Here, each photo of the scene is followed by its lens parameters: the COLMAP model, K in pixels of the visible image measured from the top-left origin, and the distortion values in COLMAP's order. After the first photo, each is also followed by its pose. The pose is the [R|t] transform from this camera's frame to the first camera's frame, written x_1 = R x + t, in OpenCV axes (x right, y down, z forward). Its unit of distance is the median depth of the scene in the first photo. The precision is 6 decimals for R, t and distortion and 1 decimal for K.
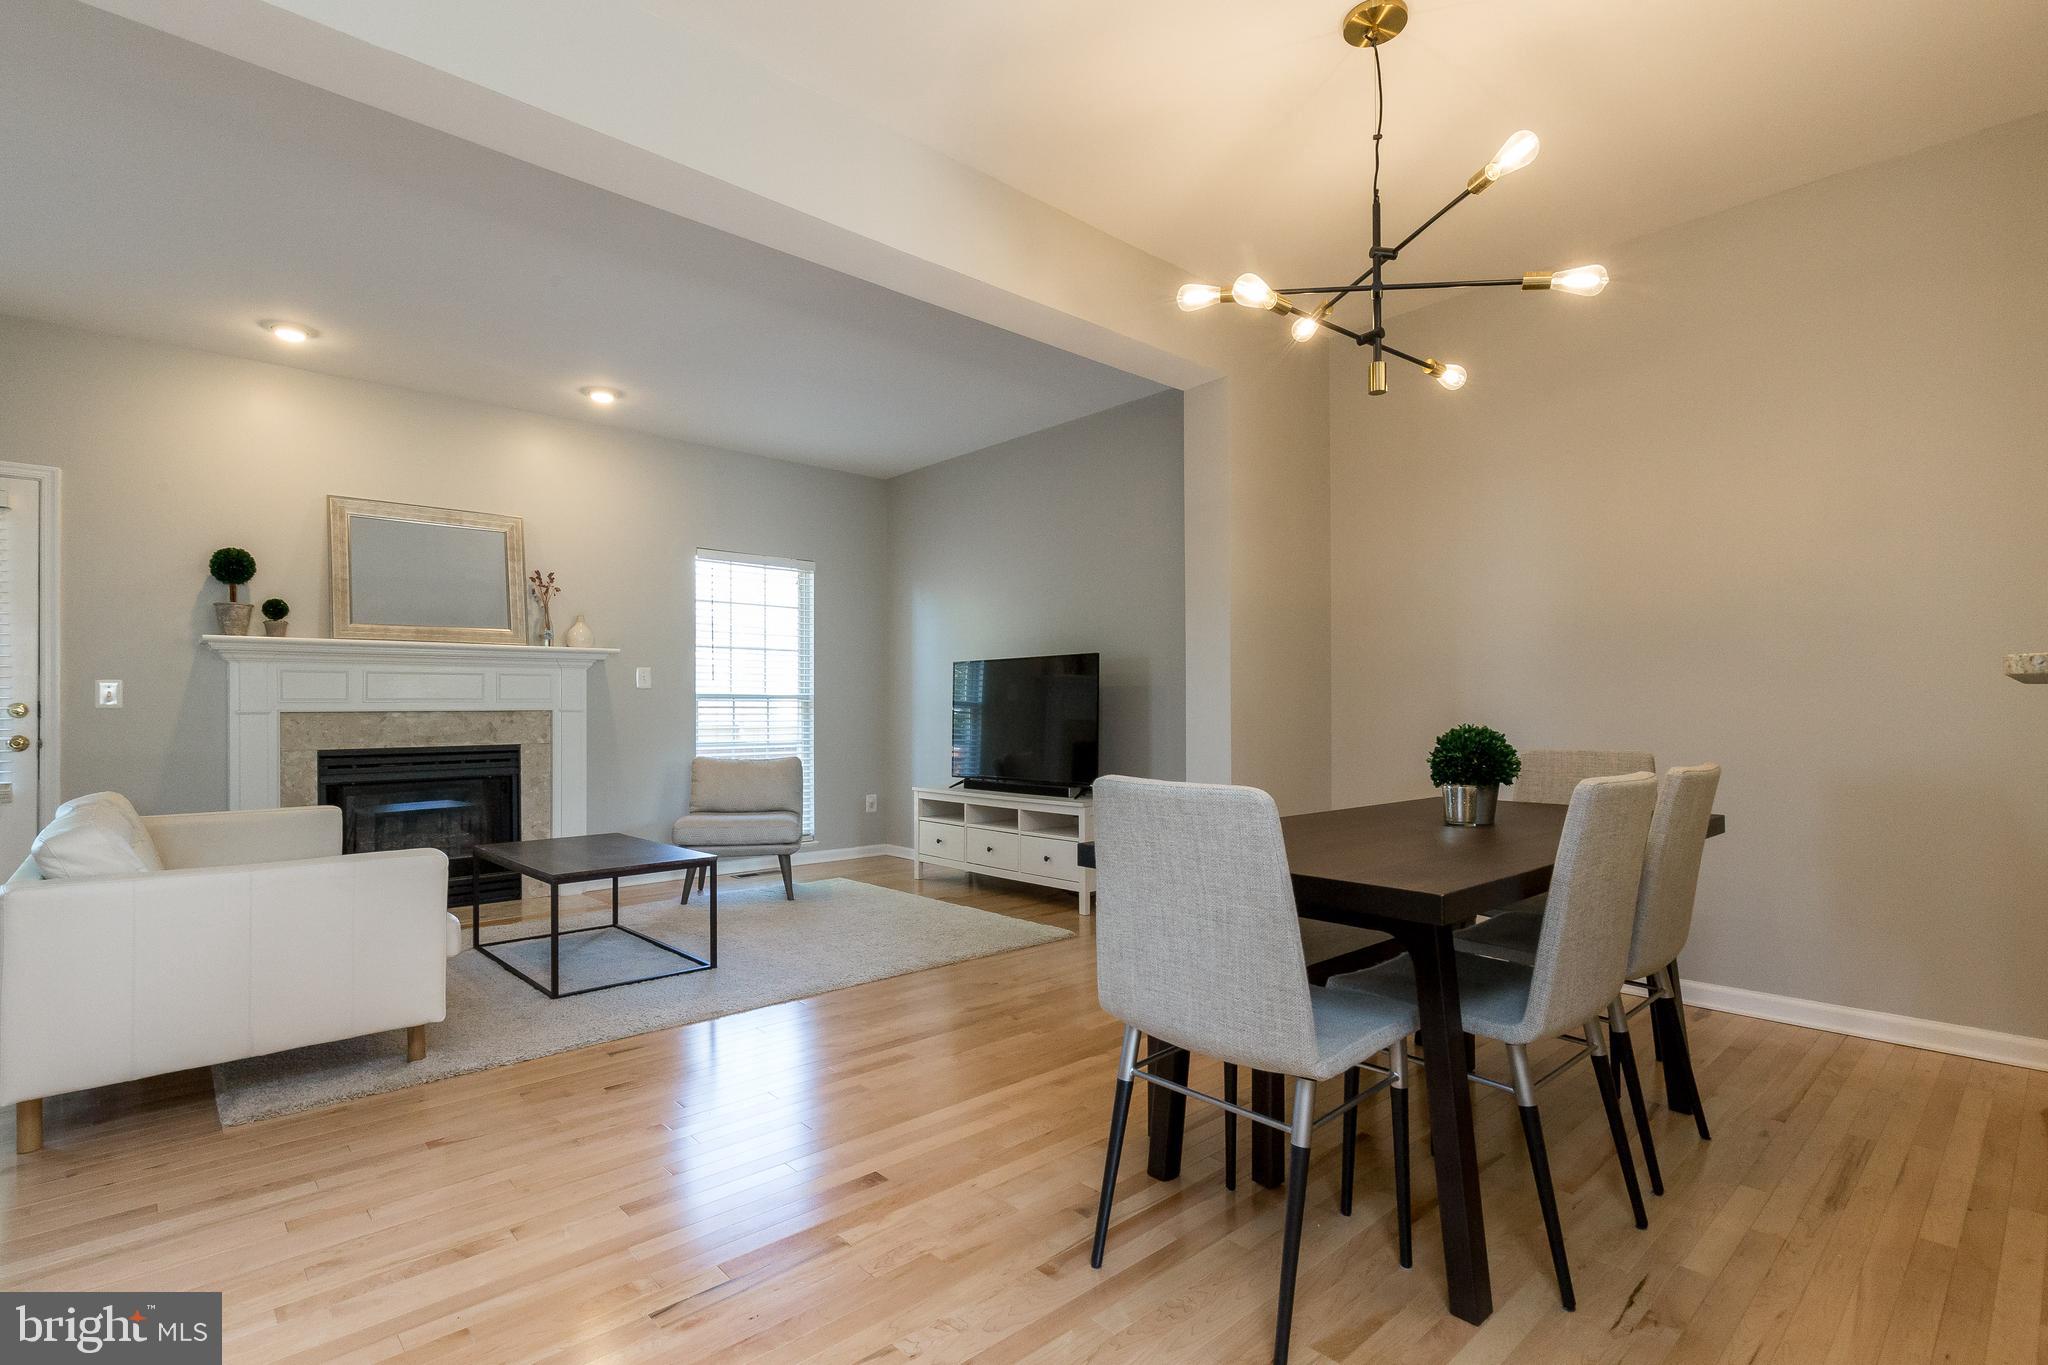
lens RADIAL K [[965.9, 0, 1023.4], [0, 965.9, 688.1], [0, 0, 1]] dist [0.000201, -0.000078]
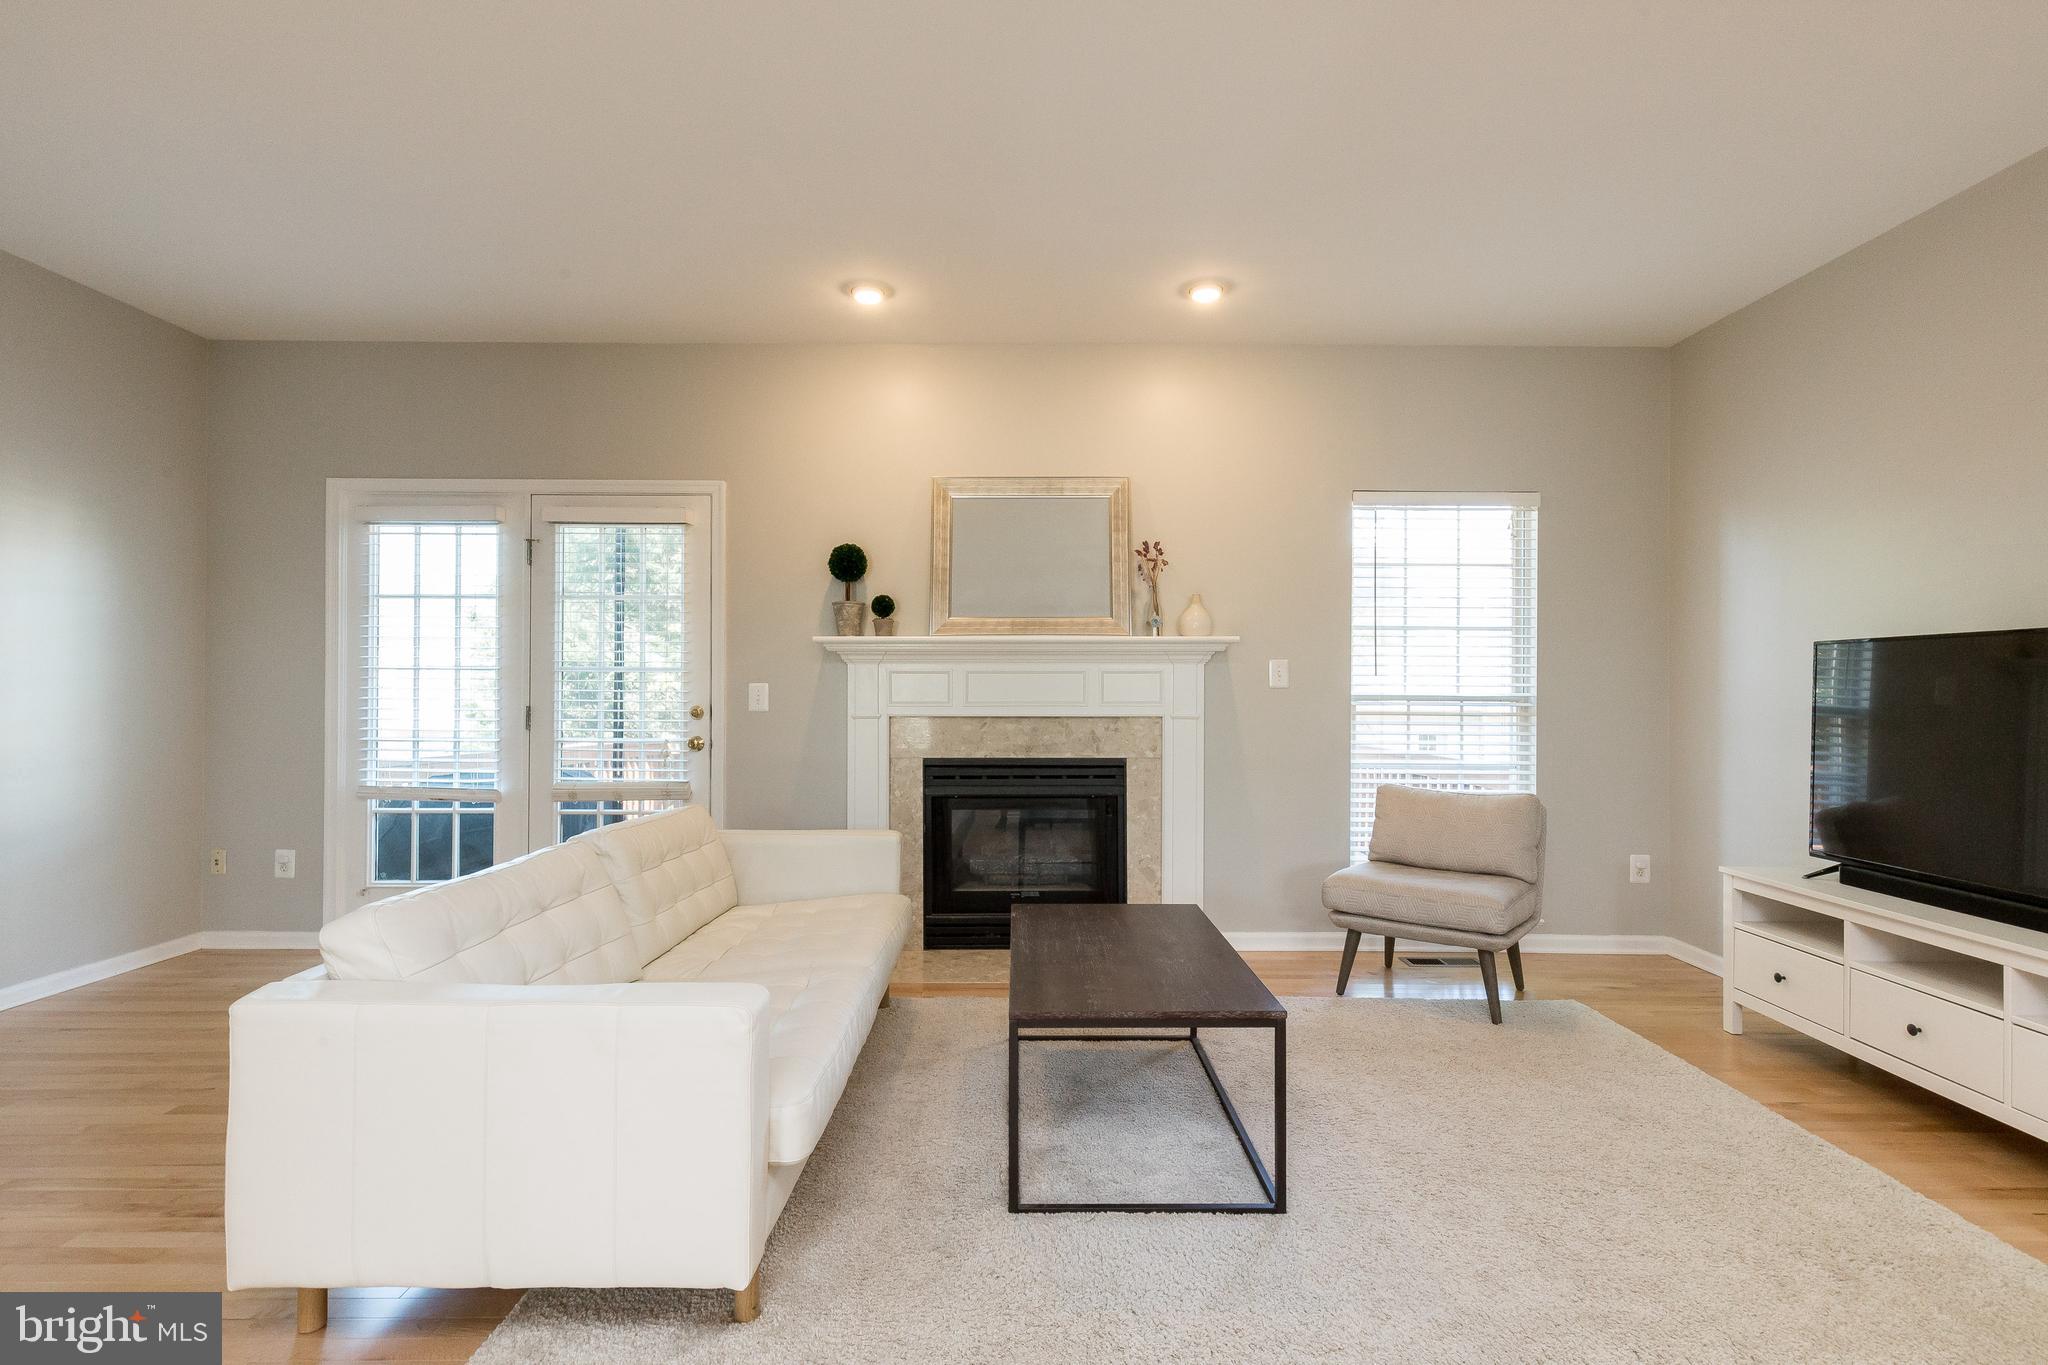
lens RADIAL K [[965.9, 0, 1023.4], [0, 965.9, 688.1], [0, 0, 1]] dist [0.000201, -0.000078]
pose [[0.739342, 0.004635, -0.673314, -0.040815], [0.007899, 0.999848, 0.015557, -0.013811], [0.673284, -0.016820, 0.739193, 0.346654]]
